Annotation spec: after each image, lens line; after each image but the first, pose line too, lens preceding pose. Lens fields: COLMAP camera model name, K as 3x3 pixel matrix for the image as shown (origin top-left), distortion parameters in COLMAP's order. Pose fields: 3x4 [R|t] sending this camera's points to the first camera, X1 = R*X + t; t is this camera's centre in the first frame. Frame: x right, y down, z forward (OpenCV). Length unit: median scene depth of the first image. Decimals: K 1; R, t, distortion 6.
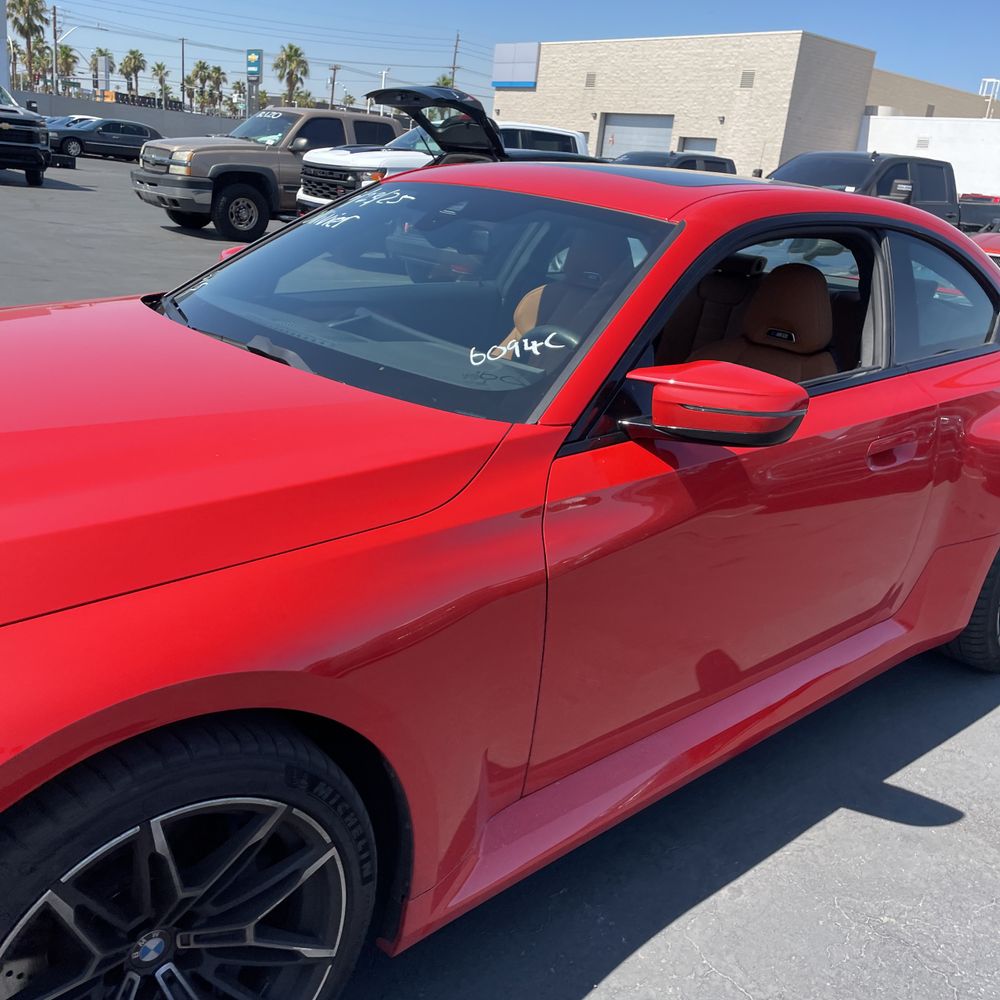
lens RADIAL K [[1009.4, 0, 514.6], [0, 1009.4, 502.6], [0, 0, 1]] dist [0.020336, 0.000000]
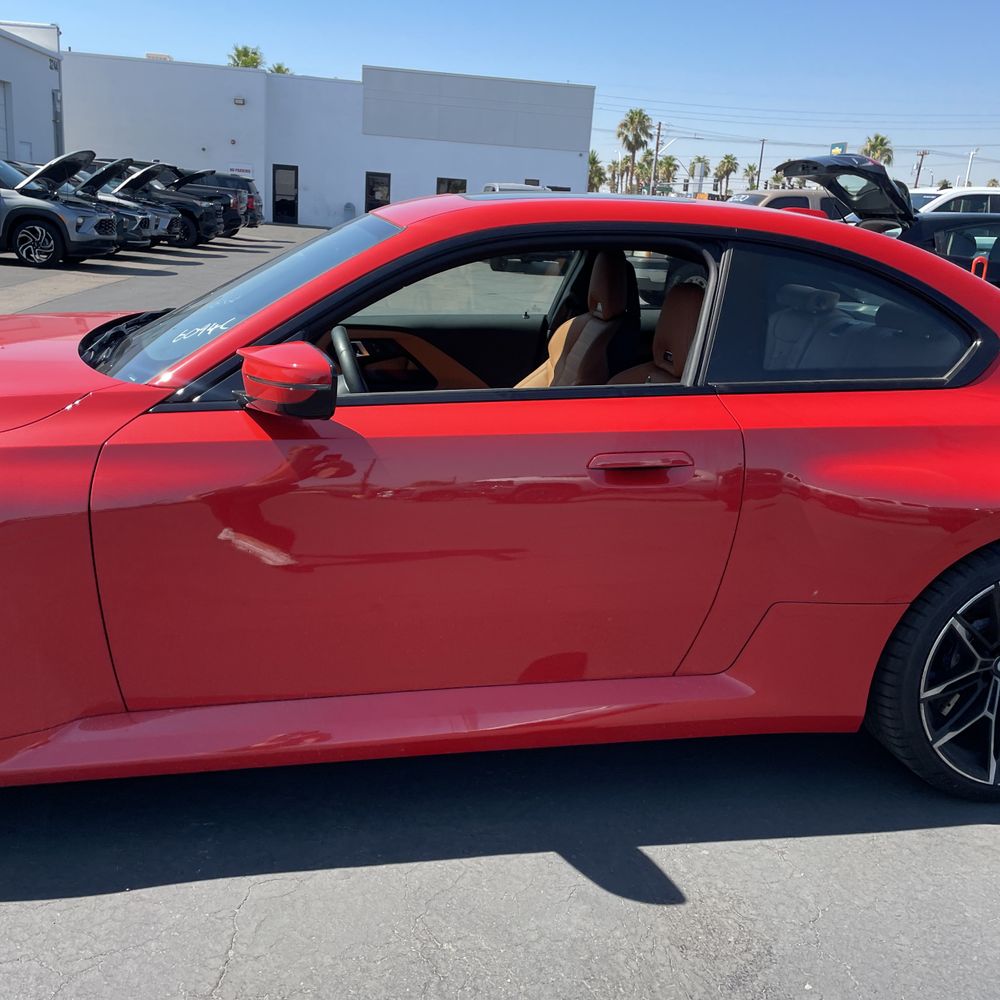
lens RADIAL K [[1009.4, 0, 494.9], [0, 1009.4, 492.4], [0, 0, 1]] dist [0.020336, 0.000000]
pose [[0.846015, 0.094513, -0.524716, 0.124048], [-0.142950, 0.988339, -0.052460, 0.006311], [0.513639, 0.119390, 0.849660, 0.027398]]
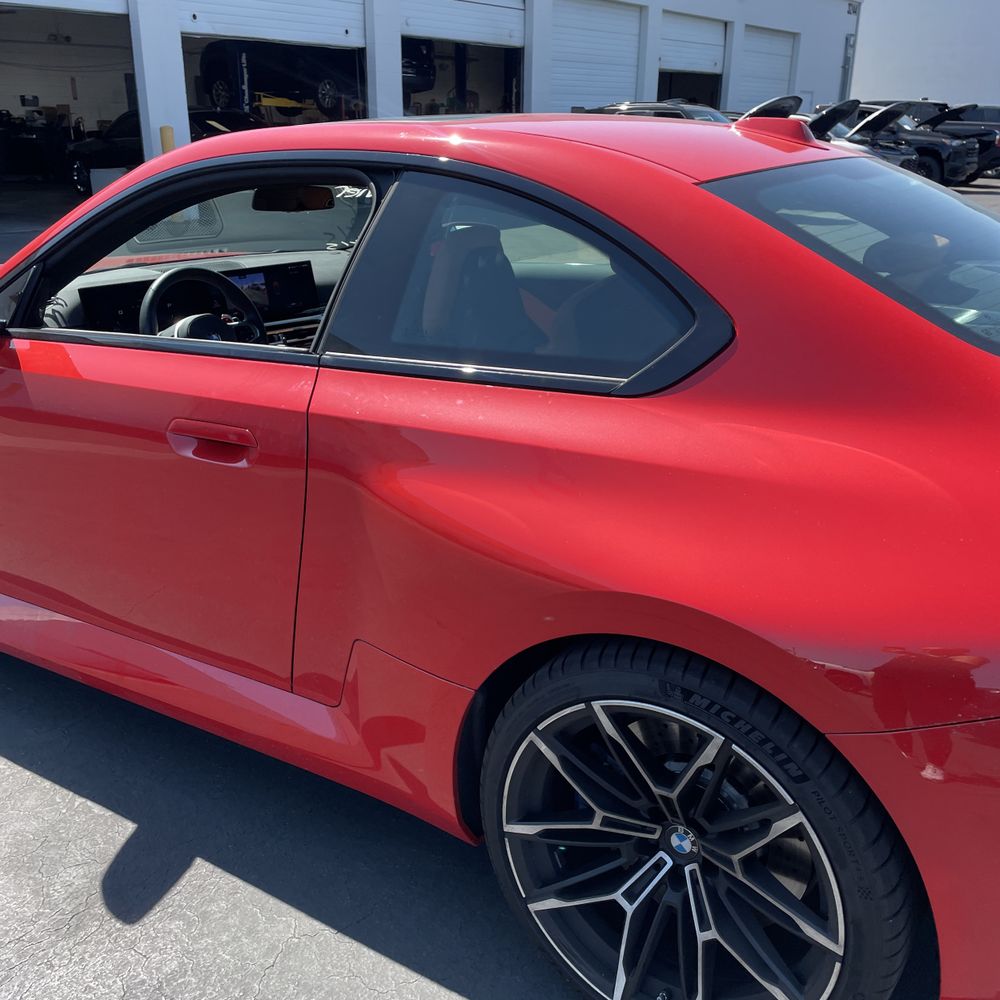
lens RADIAL K [[1009.4, 0, 518.1], [0, 1009.4, 495.3], [0, 0, 1]] dist [0.020336, 0.000000]
pose [[0.259881, 0.233834, -0.936901, 0.198773], [-0.279059, 0.947027, 0.158955, -0.034137], [0.924439, 0.220141, 0.311367, 0.164812]]
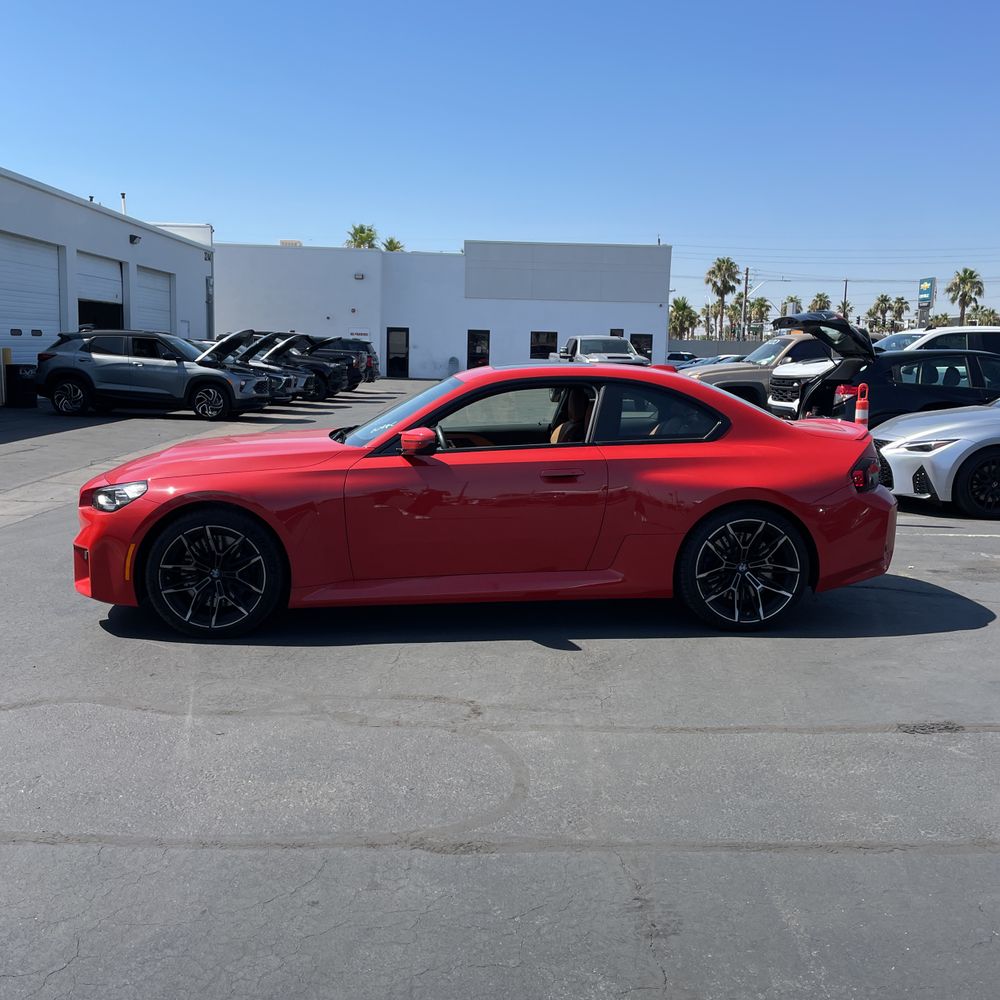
lens RADIAL K [[1009.4, 0, 488.3], [0, 1009.4, 497.7], [0, 0, 1]] dist [0.020336, 0.000000]
pose [[0.782631, 0.000391, -0.622486, 0.269660], [-0.134960, 0.976321, -0.169067, 0.064847], [0.607680, 0.216327, 0.764152, -0.127131]]
